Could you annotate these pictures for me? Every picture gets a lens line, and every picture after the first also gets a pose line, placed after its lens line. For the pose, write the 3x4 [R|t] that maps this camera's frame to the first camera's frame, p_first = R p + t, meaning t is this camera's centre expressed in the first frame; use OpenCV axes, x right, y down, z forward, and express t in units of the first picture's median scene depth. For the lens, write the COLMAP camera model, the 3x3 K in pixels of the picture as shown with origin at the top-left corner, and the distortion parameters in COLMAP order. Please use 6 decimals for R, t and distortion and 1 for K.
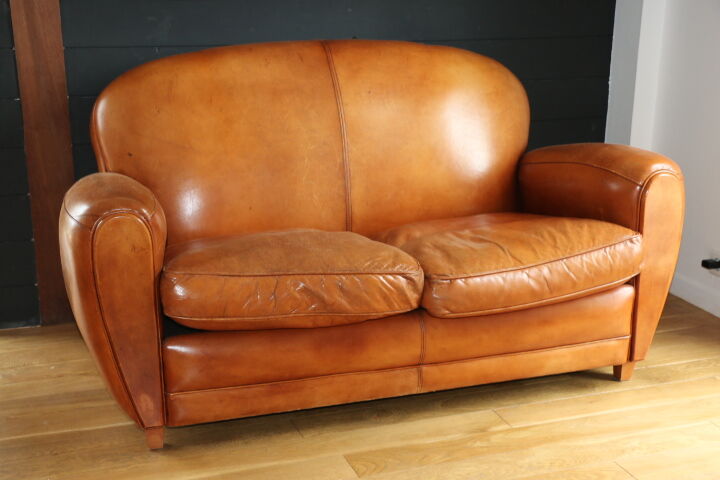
lens RADIAL K [[1035.7, 0, 358.9], [0, 1035.7, 241.2], [0, 0, 1]] dist [0.099724, 0.000000]
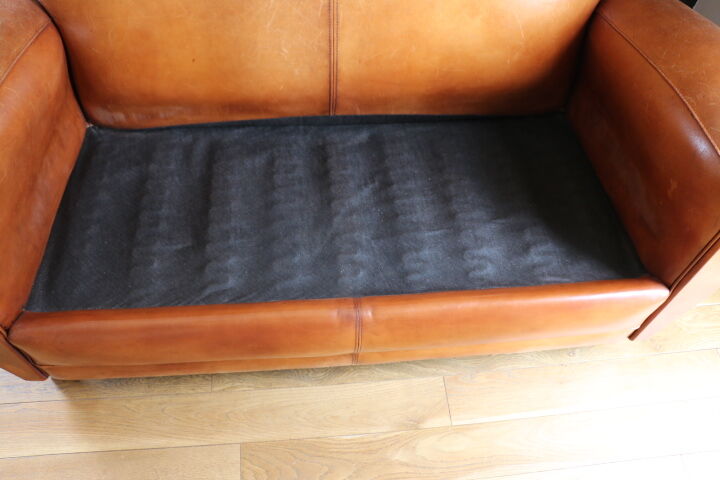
lens RADIAL K [[604.5, 0, 359.6], [0, 604.5, 238.9], [0, 0, 1]] dist [-0.117163, 0.010190]
pose [[0.969434, 0.220733, -0.107123, 0.086013], [-0.102167, 0.760126, 0.641693, -0.225825], [0.223070, -0.611135, 0.759443, 0.653549]]
